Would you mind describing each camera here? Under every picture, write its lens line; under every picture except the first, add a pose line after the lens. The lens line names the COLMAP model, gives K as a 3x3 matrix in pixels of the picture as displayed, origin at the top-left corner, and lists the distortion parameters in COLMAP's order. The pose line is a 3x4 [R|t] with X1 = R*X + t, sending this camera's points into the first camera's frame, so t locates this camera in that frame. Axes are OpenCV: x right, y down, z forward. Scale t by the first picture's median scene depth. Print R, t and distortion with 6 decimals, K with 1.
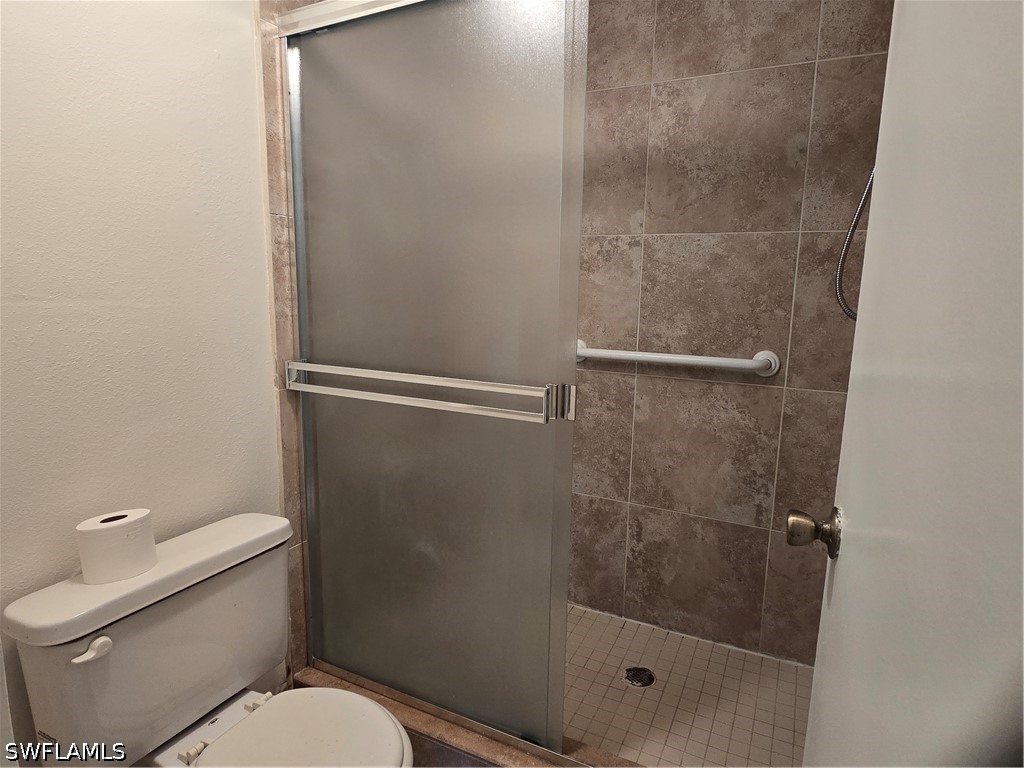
lens RADIAL K [[597.9, 0, 511.0], [0, 597.9, 384.8], [0, 0, 1]] dist [0.000202, 0.000314]
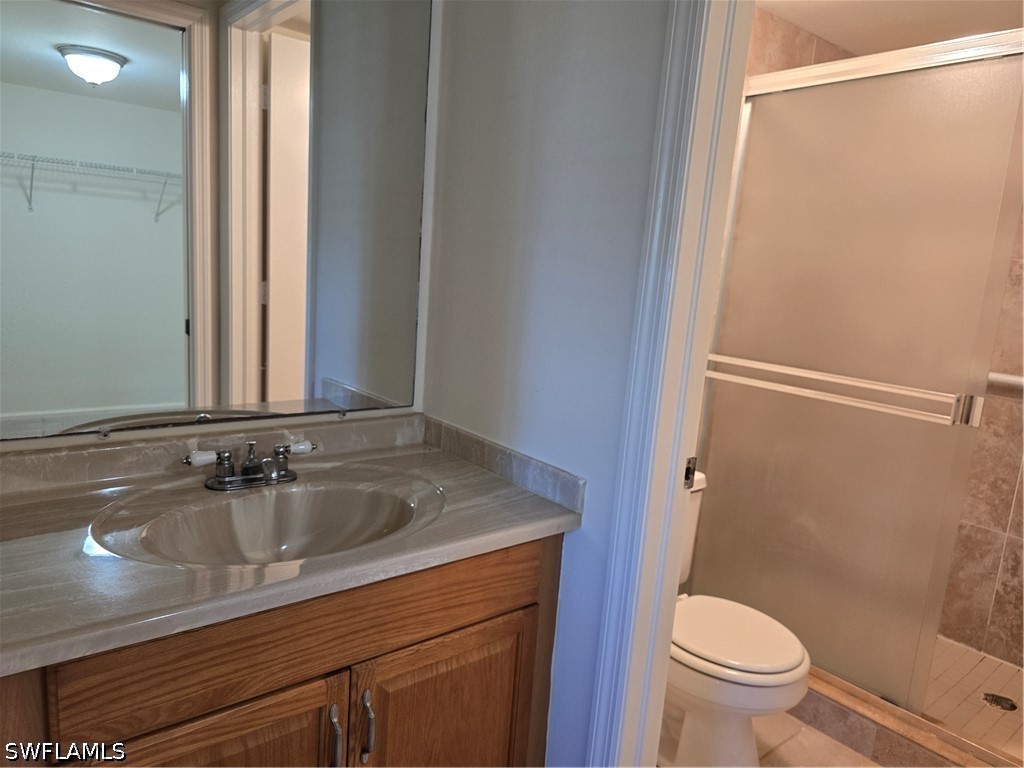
lens RADIAL K [[712.1, 0, 513.4], [0, 712.1, 385.0], [0, 0, 1]] dist [-0.003911, -0.000642]
pose [[0.915200, 0.123289, -0.383678, -0.120593], [-0.128026, 0.991682, 0.013277, 0.045106], [0.382124, 0.036970, 0.923371, -0.369290]]
